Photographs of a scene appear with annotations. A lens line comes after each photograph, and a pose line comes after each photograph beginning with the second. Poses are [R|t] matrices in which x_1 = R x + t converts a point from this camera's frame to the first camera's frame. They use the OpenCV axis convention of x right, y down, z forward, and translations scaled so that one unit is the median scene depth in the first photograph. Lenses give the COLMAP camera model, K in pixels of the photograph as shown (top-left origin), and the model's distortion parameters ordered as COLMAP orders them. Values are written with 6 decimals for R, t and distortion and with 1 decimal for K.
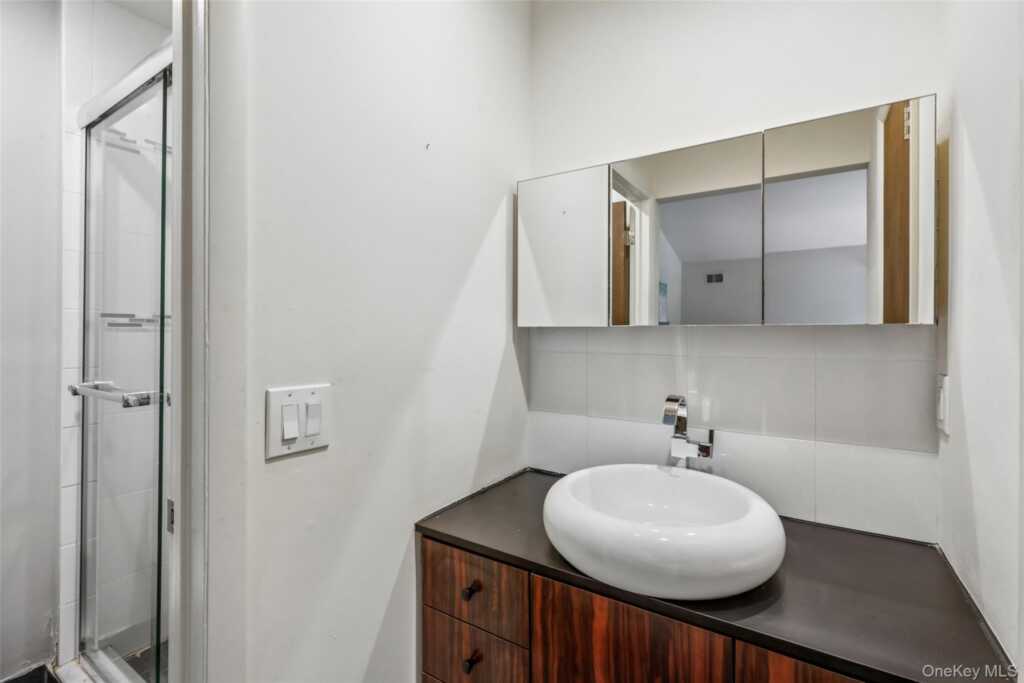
lens RADIAL K [[447.7, 0, 531.8], [0, 447.7, 341.6], [0, 0, 1]] dist [0.001307, 0.000029]
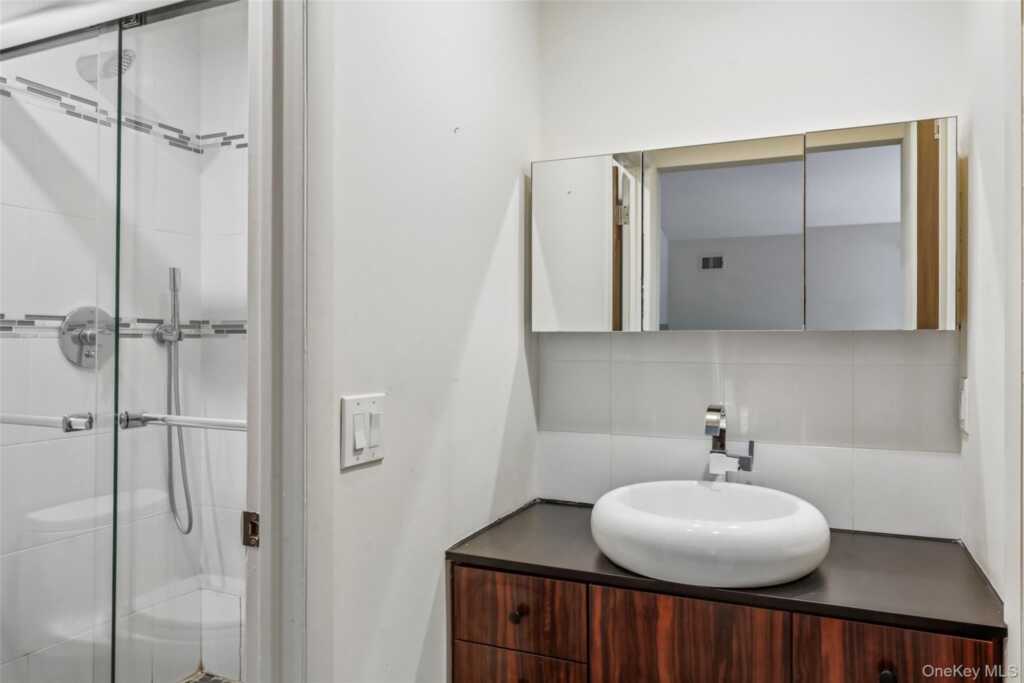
lens RADIAL K [[753.2, 0, 513.1], [0, 753.2, 356.9], [0, 0, 1]] dist [-0.001221, 0.002166]
pose [[0.986655, -0.004903, 0.162753, -0.391525], [0.004074, 0.999977, 0.005430, 0.009489], [-0.162776, -0.004694, 0.986652, -0.537428]]
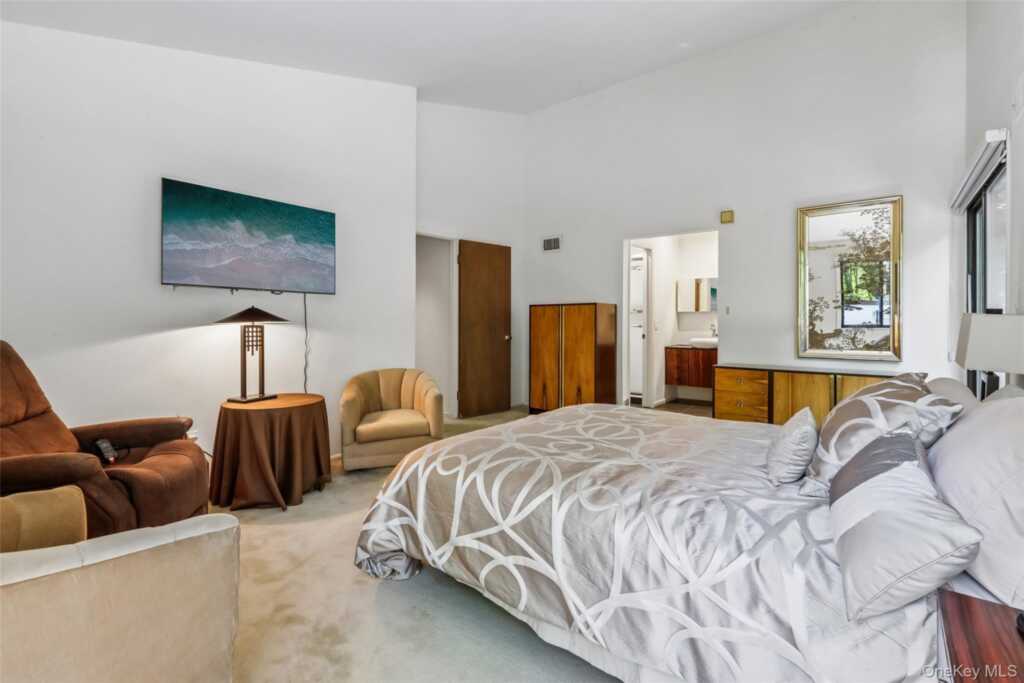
lens RADIAL K [[456.3, 0, 514.9], [0, 456.3, 331.2], [0, 0, 1]] dist [0.002224, 0.000384]
pose [[0.992750, -0.003472, -0.120145, -1.543893], [0.004550, 0.999952, 0.008700, 0.165613], [0.120109, -0.009183, 0.992718, -5.307378]]
